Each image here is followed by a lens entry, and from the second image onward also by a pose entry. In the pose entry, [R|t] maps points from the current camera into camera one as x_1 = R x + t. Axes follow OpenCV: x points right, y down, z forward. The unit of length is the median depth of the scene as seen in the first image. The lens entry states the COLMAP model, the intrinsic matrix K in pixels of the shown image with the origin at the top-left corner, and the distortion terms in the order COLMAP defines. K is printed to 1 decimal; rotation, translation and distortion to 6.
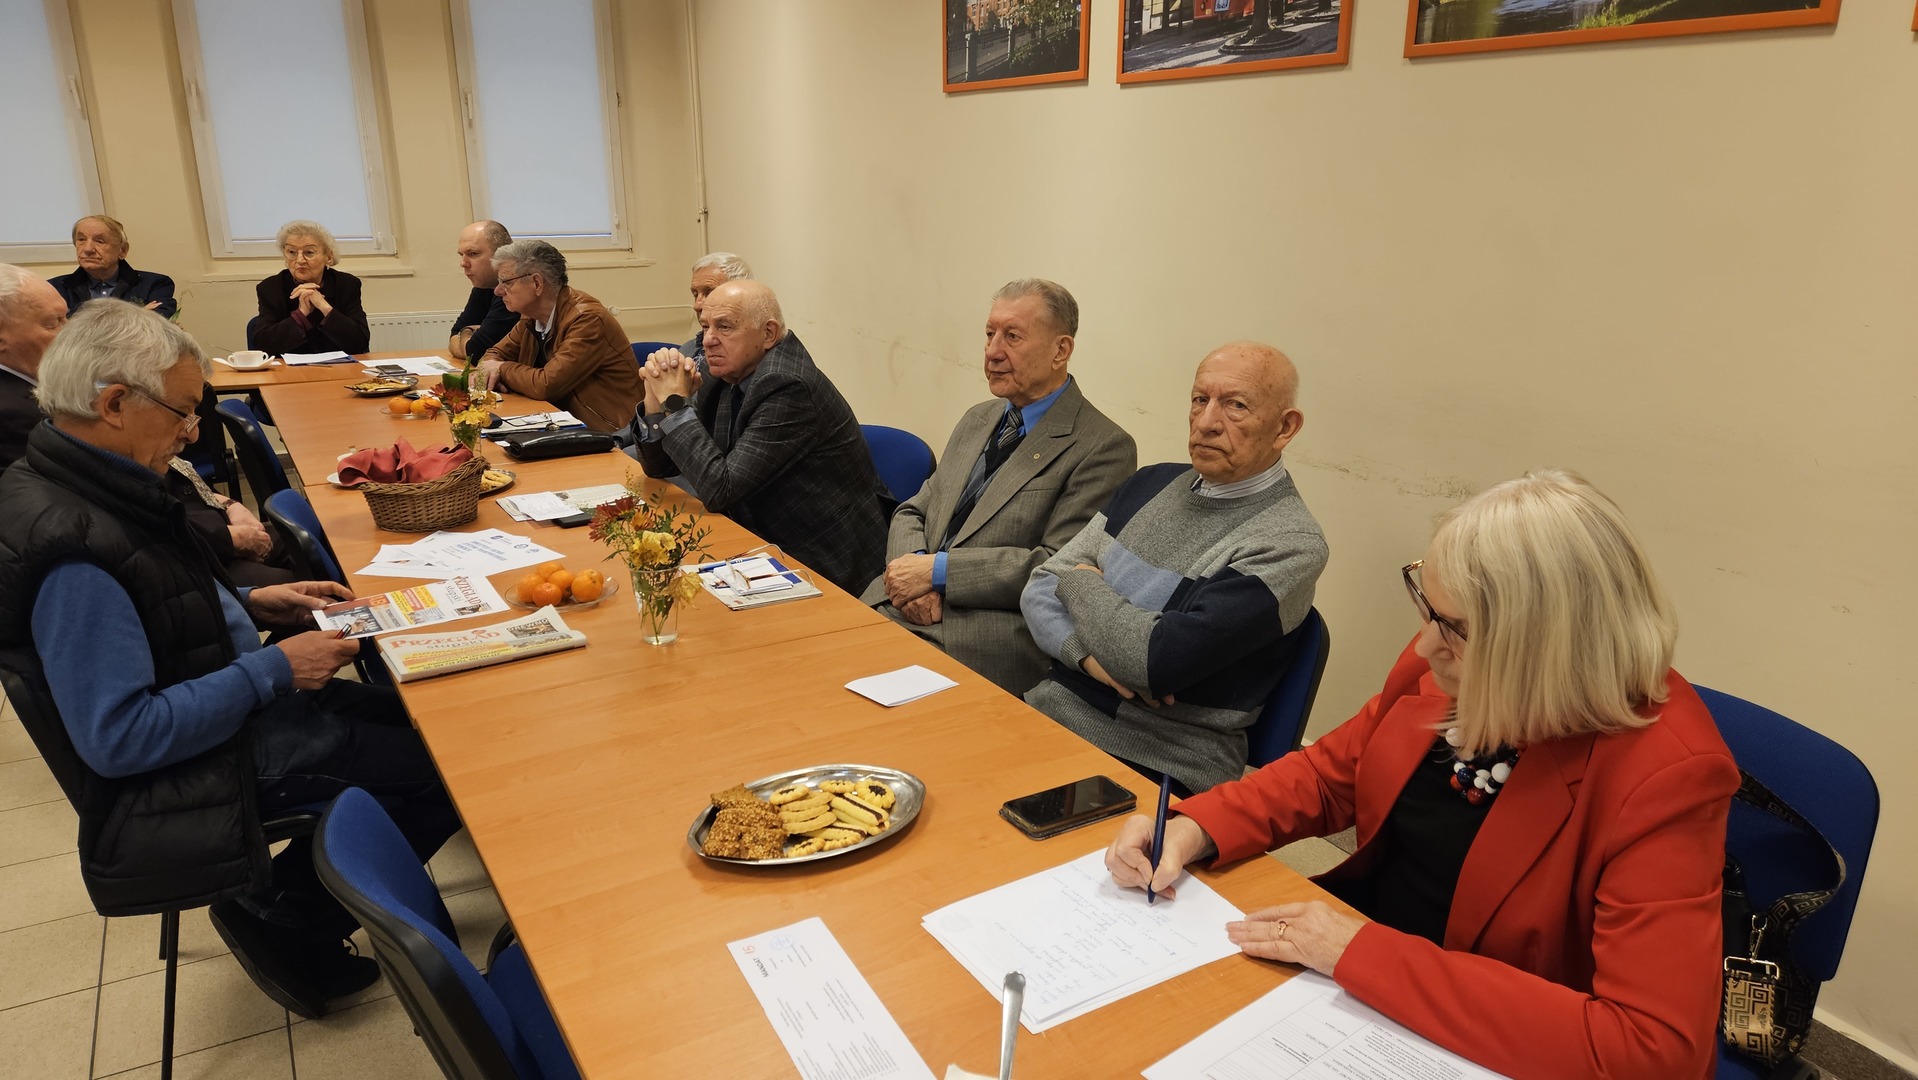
lens RADIAL K [[1241.1, 0, 956.2], [0, 1241.1, 547.9], [0, 0, 1]] dist [-0.000118, -0.004727]
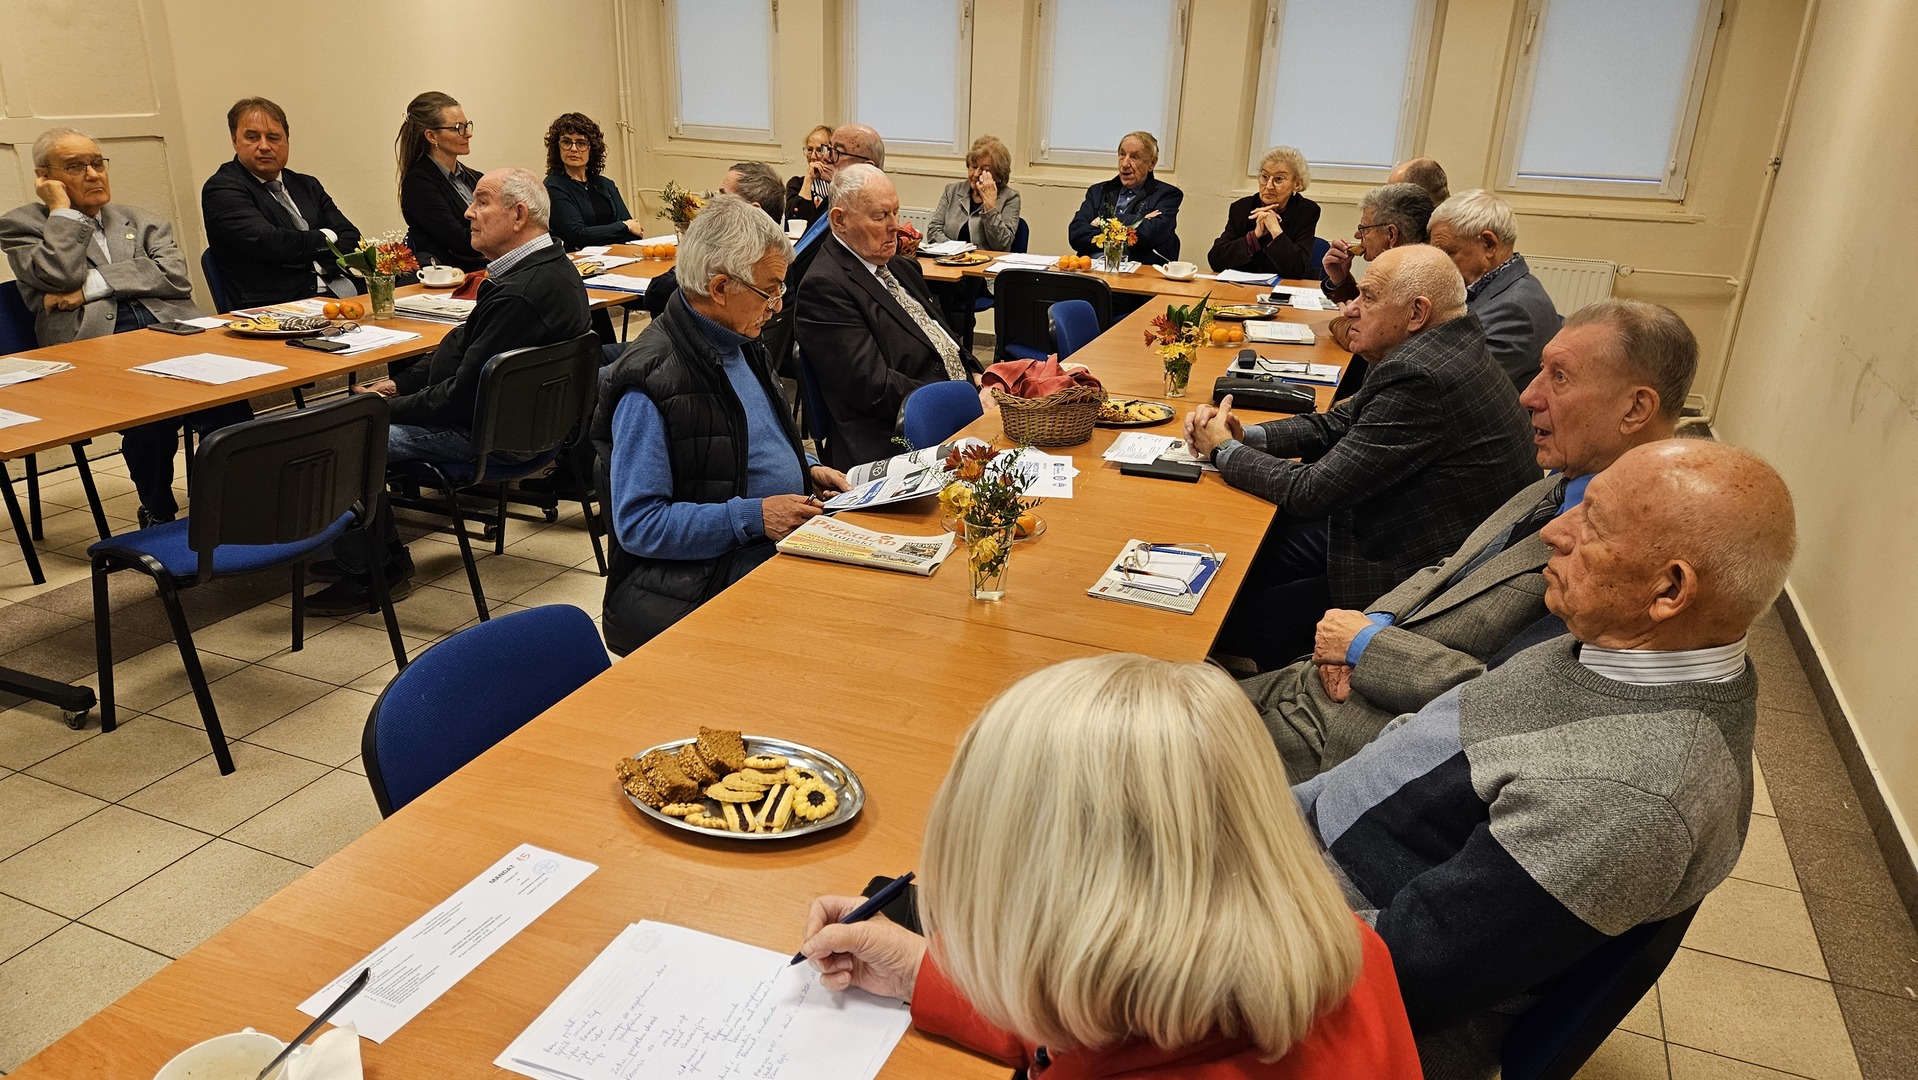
lens RADIAL K [[1241.1, 0, 955.6], [0, 1241.1, 535.1], [0, 0, 1]] dist [-0.000118, -0.004727]
pose [[0.586049, 0.286232, -0.758035, 0.245221], [-0.251128, 0.953625, 0.165935, -0.065853], [0.770377, 0.093118, 0.630752, 0.182143]]
